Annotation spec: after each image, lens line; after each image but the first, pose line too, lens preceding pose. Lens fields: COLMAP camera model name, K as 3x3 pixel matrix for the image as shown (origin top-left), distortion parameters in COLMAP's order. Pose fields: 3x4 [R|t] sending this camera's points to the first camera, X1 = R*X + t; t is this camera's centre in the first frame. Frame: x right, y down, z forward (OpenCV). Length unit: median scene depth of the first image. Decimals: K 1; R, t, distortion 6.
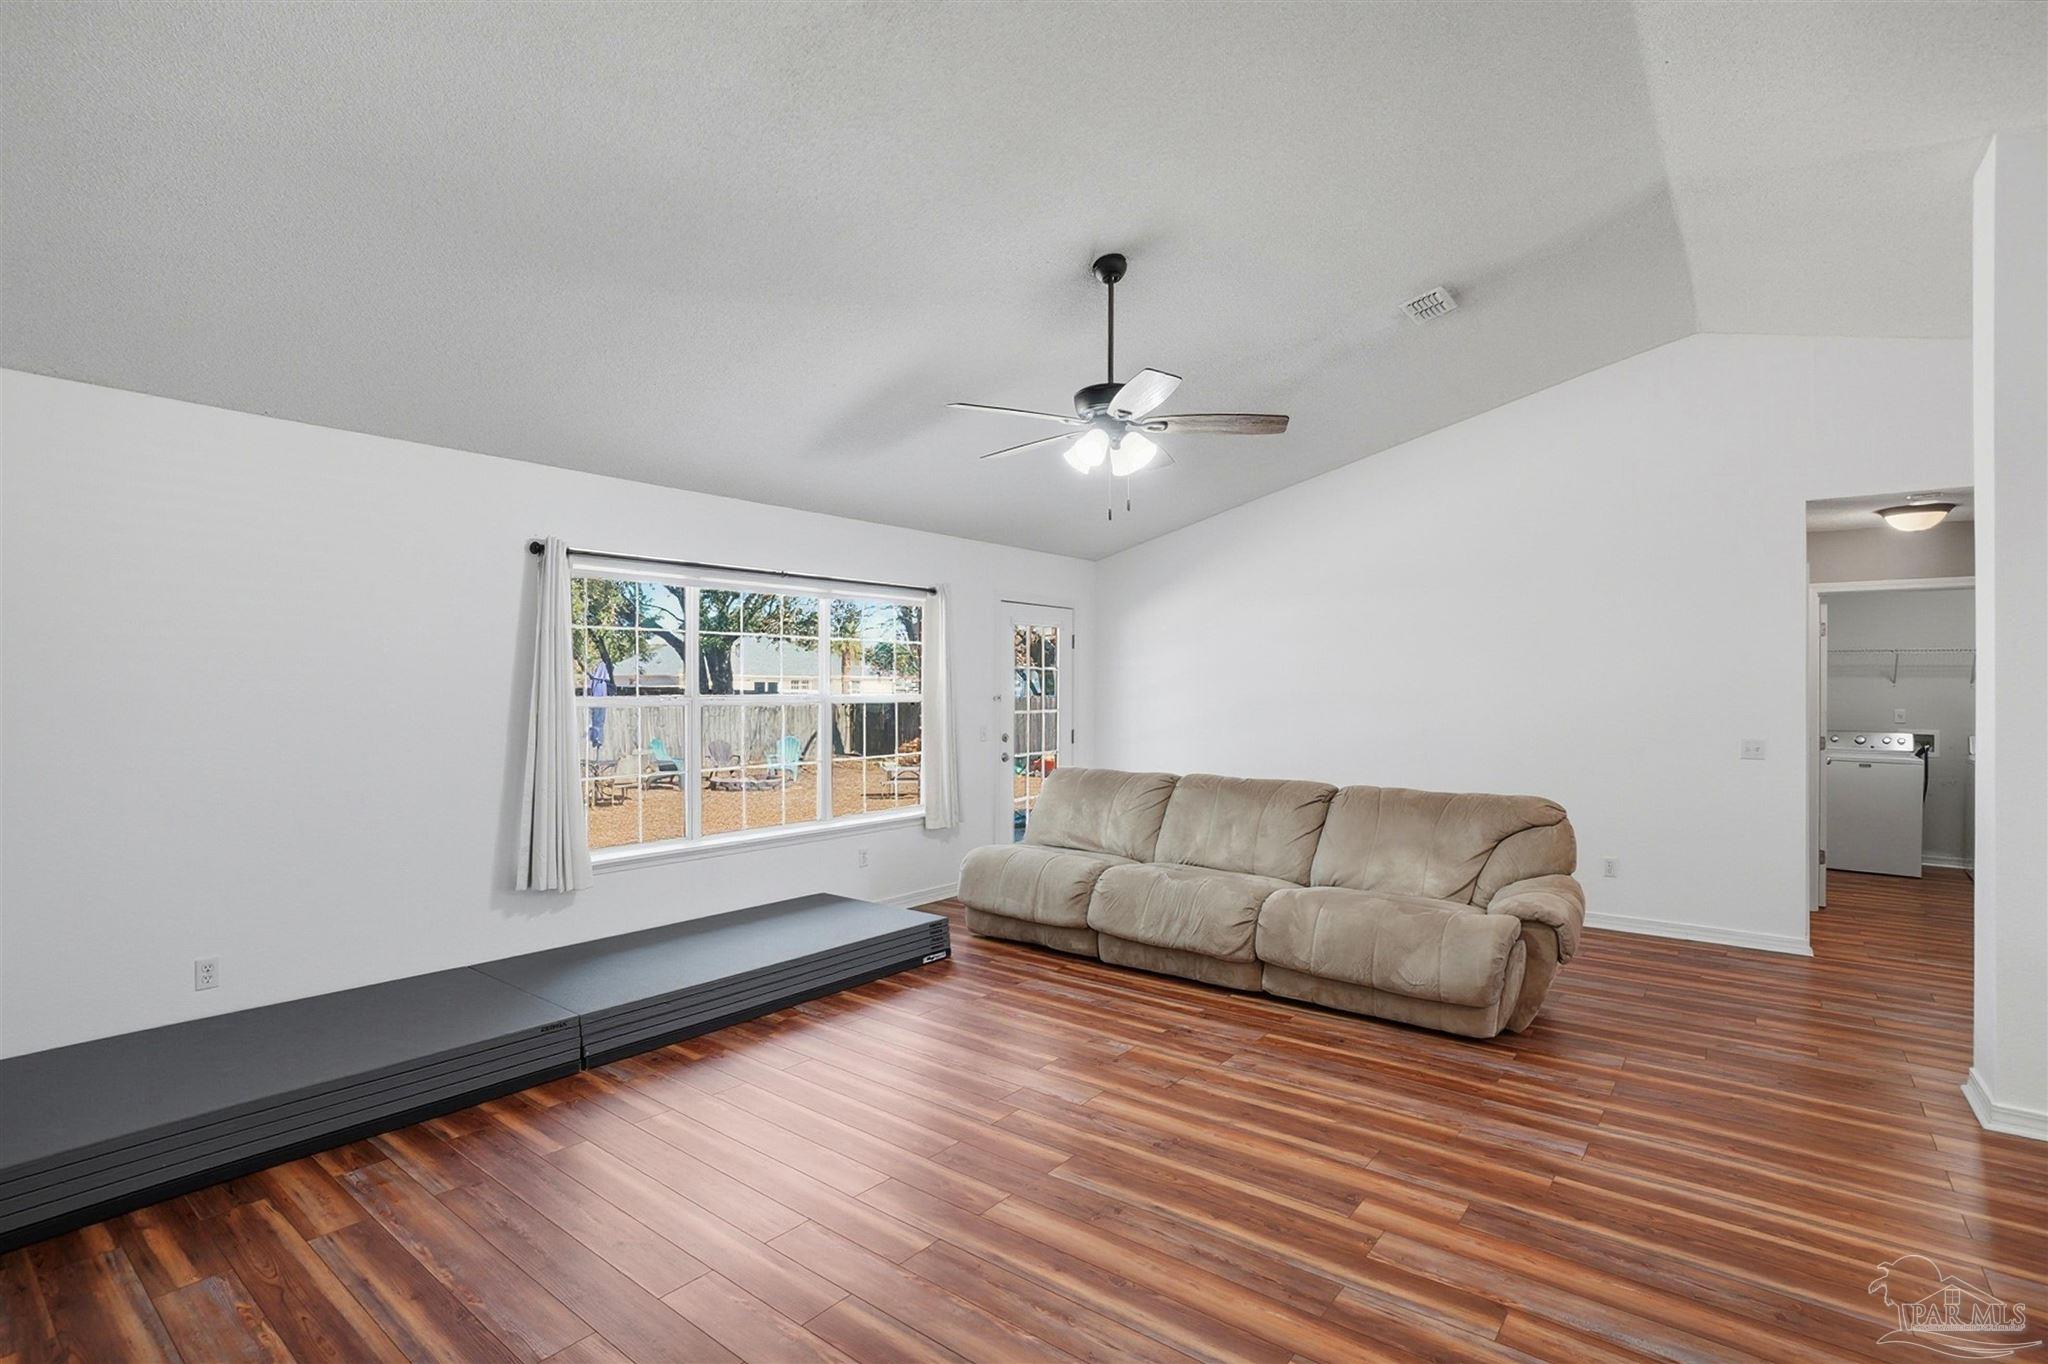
lens RADIAL K [[936.2, 0, 1024.0], [0, 936.2, 682.0], [0, 0, 1]] dist [-0.034563, 0.000740]
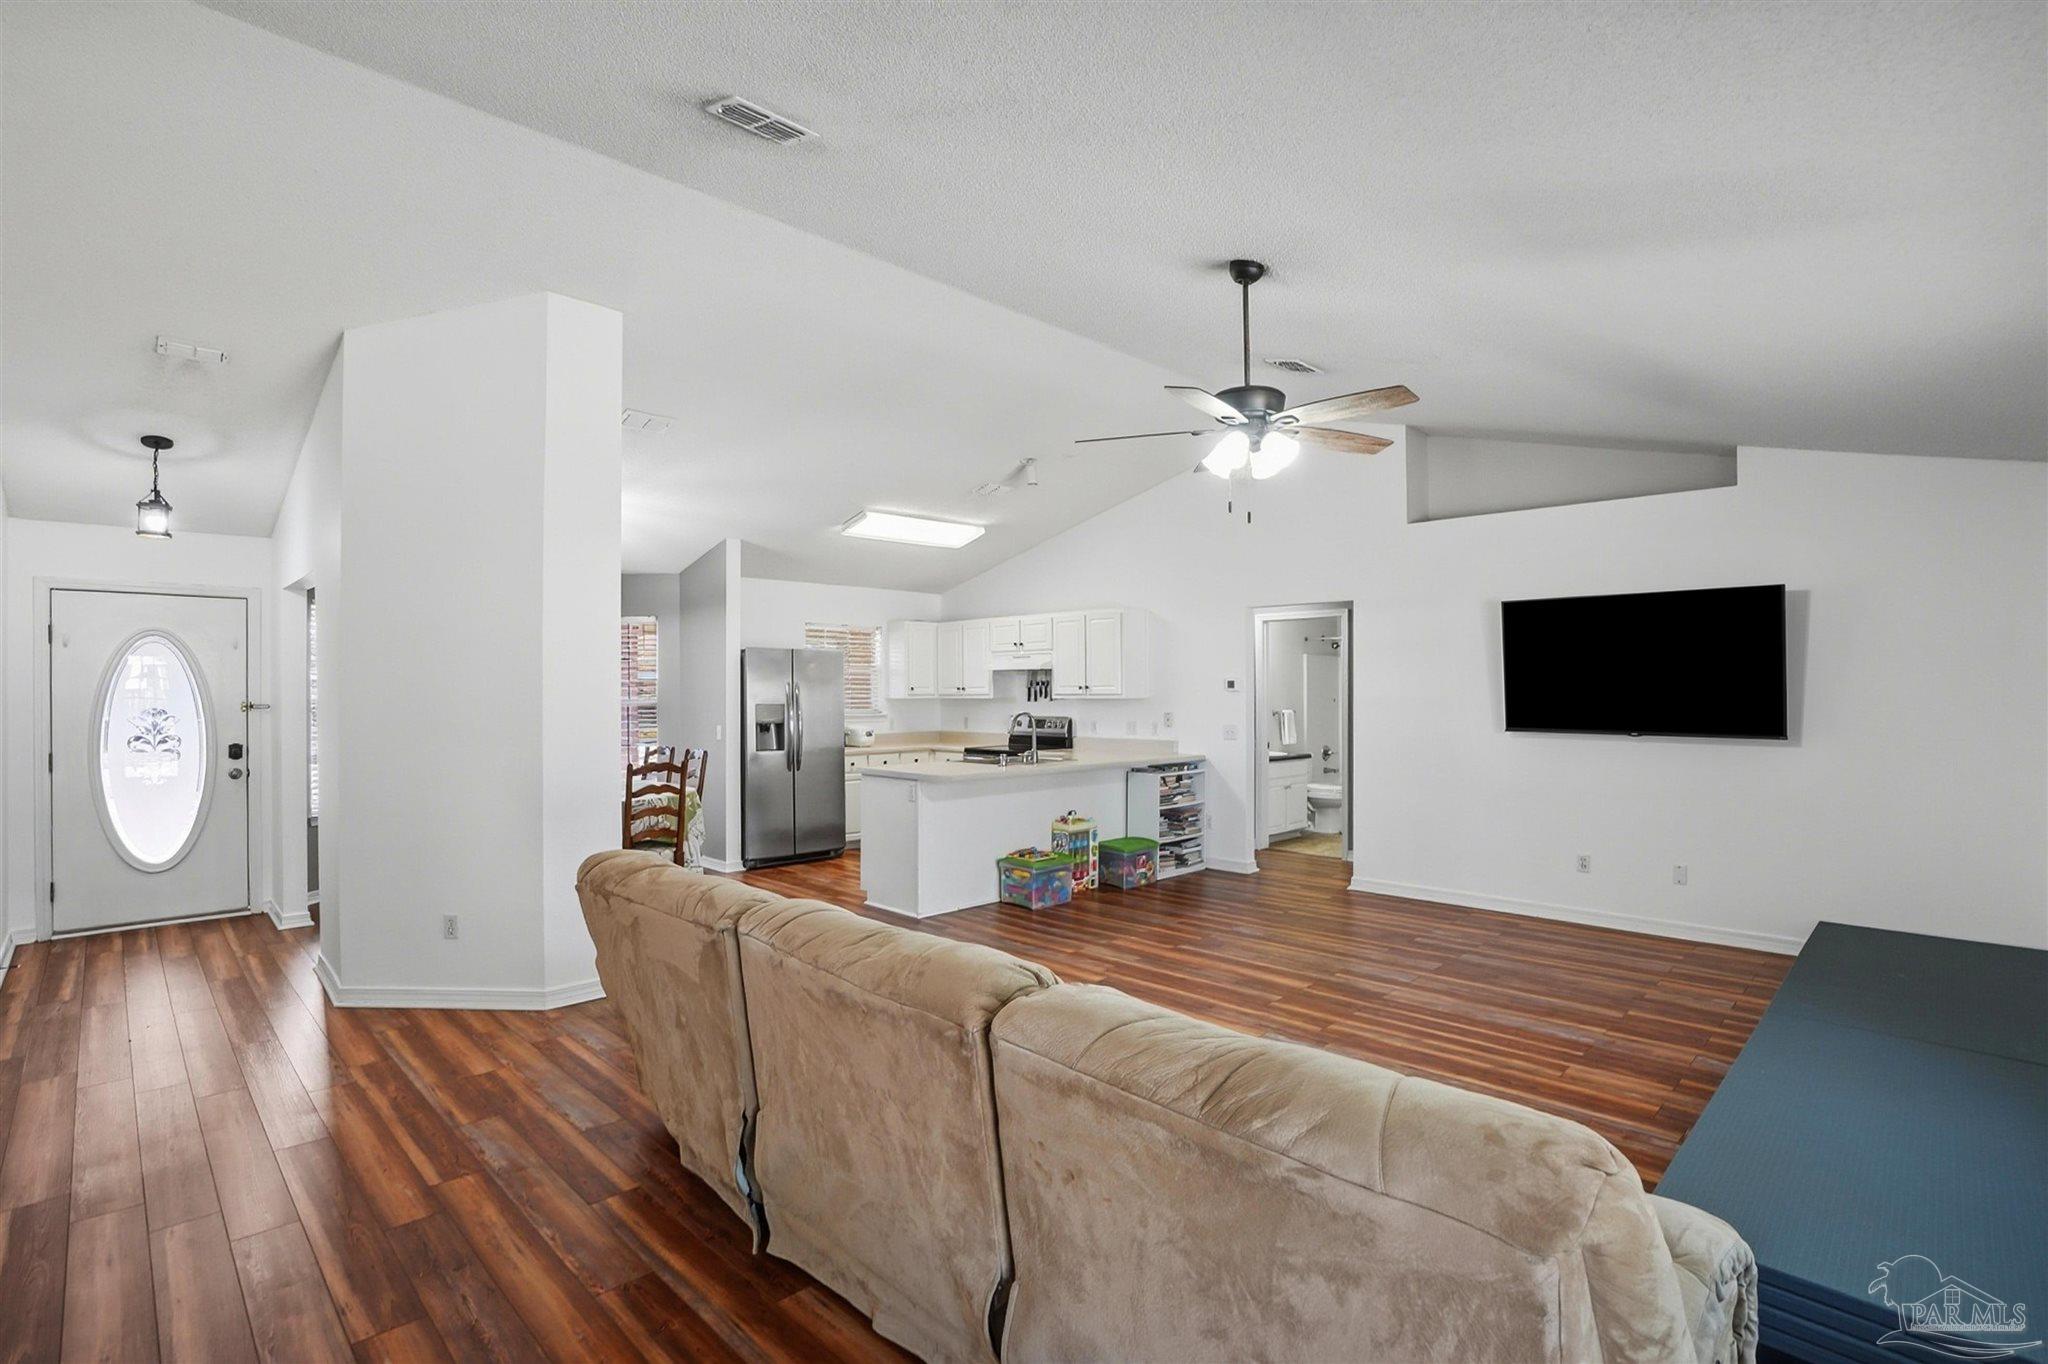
lens RADIAL K [[936.2, 0, 1024.0], [0, 936.2, 682.0], [0, 0, 1]] dist [-0.034563, 0.000740]
pose [[-0.991976, 0.000027, 0.126425, 0.173395], [-0.001103, 0.999960, -0.008867, 0.005112], [-0.126420, -0.008936, -0.991937, 1.722215]]
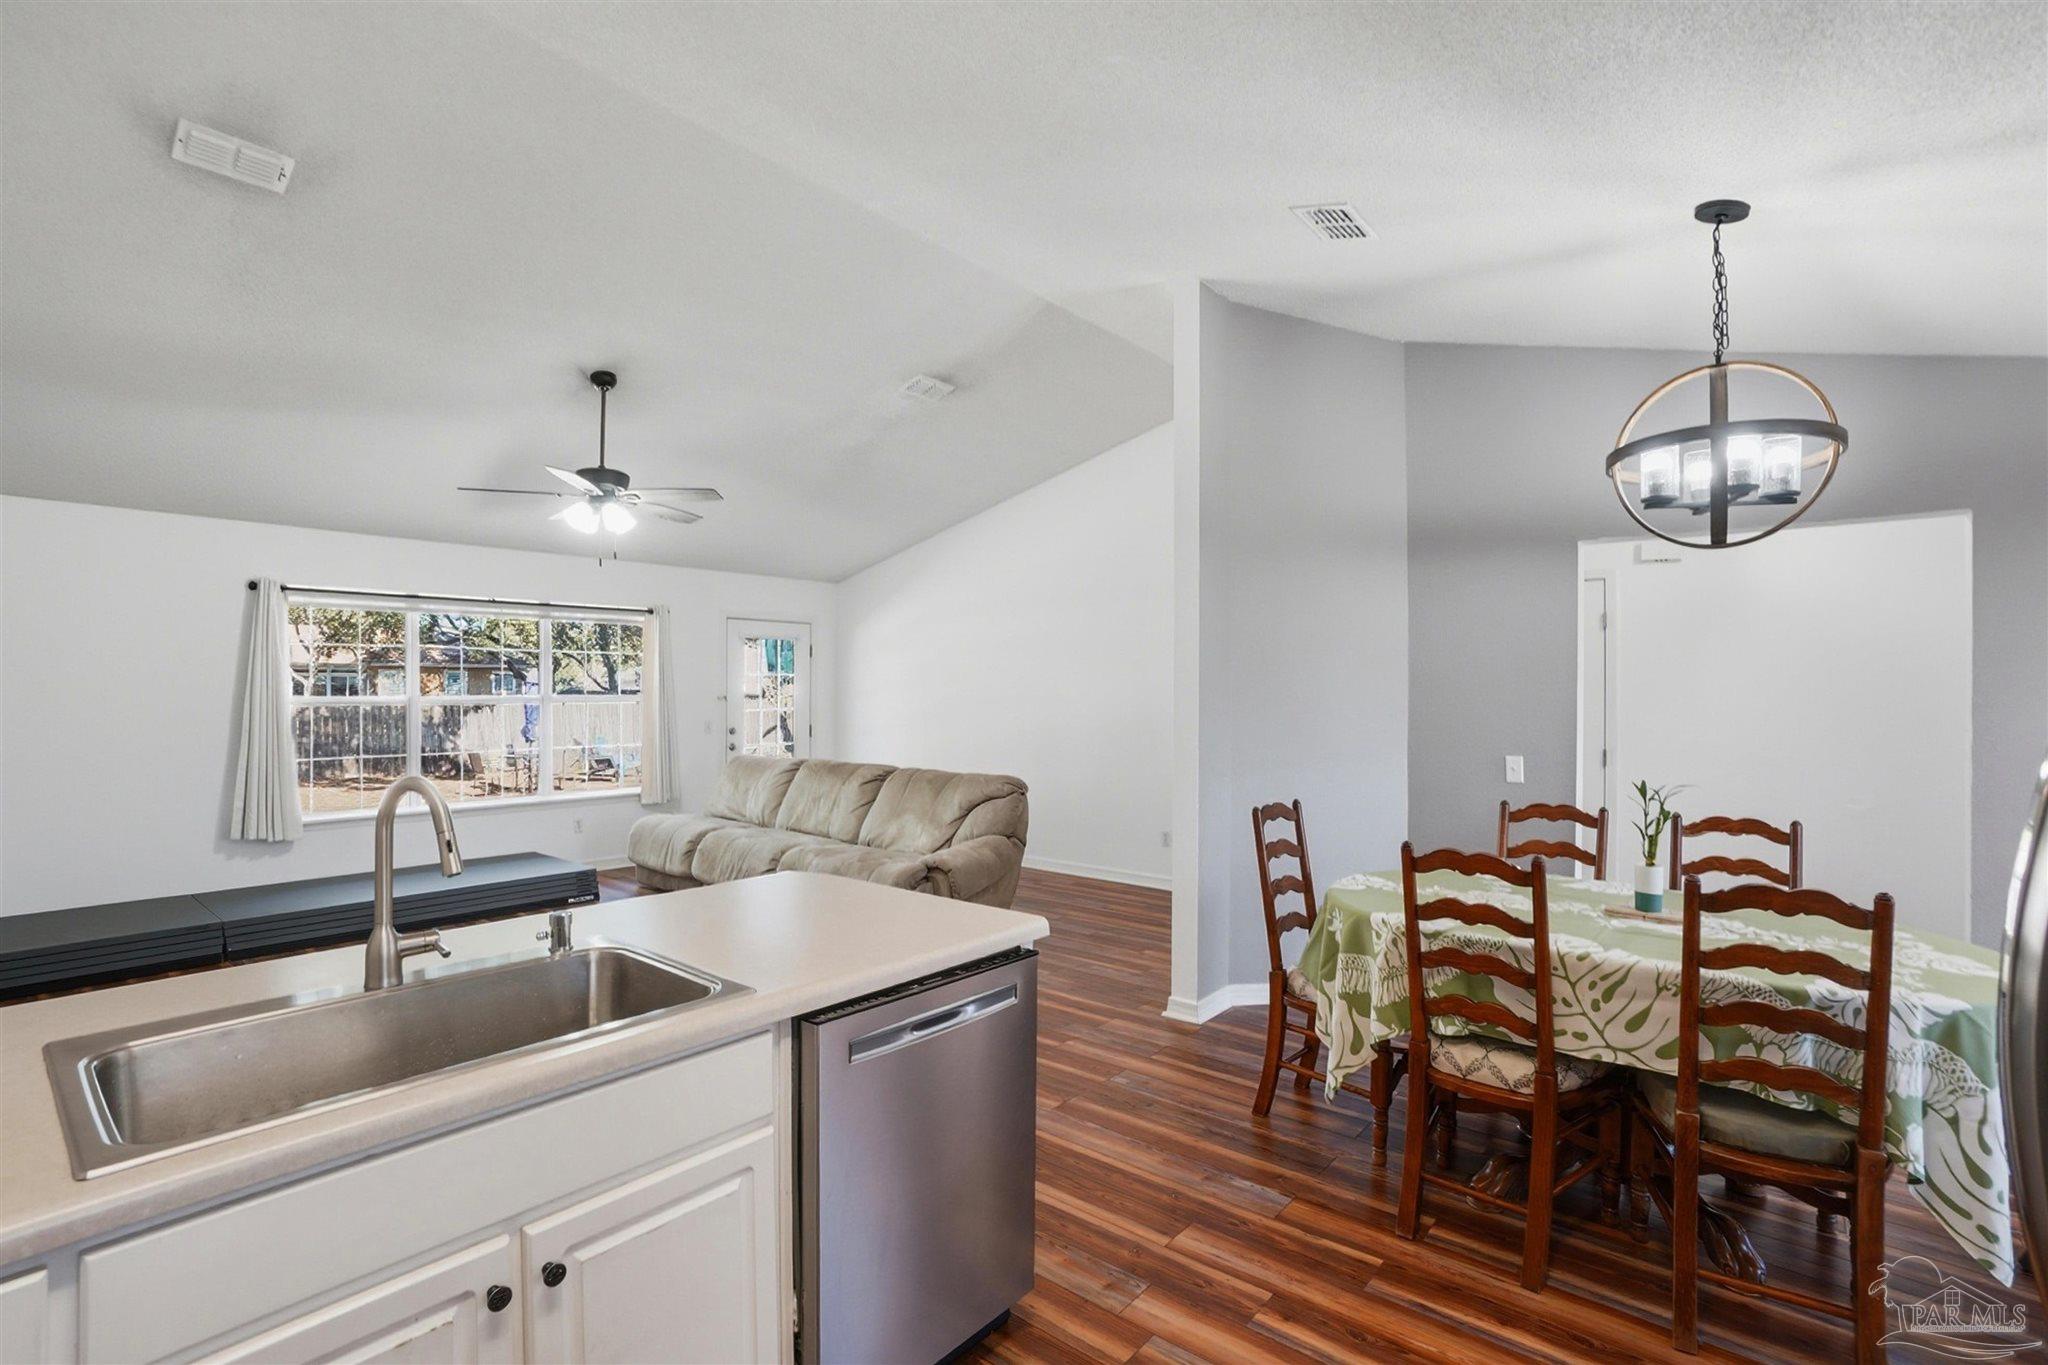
lens RADIAL K [[900.6, 0, 1024.0], [0, 900.6, 682.5], [0, 0, 1]] dist [-0.022034, 0.000233]
pose [[0.999184, -0.001107, -0.040383, 0.630401], [0.000945, 0.999991, -0.004045, 0.002685], [0.040387, 0.004004, 0.999176, -0.233804]]
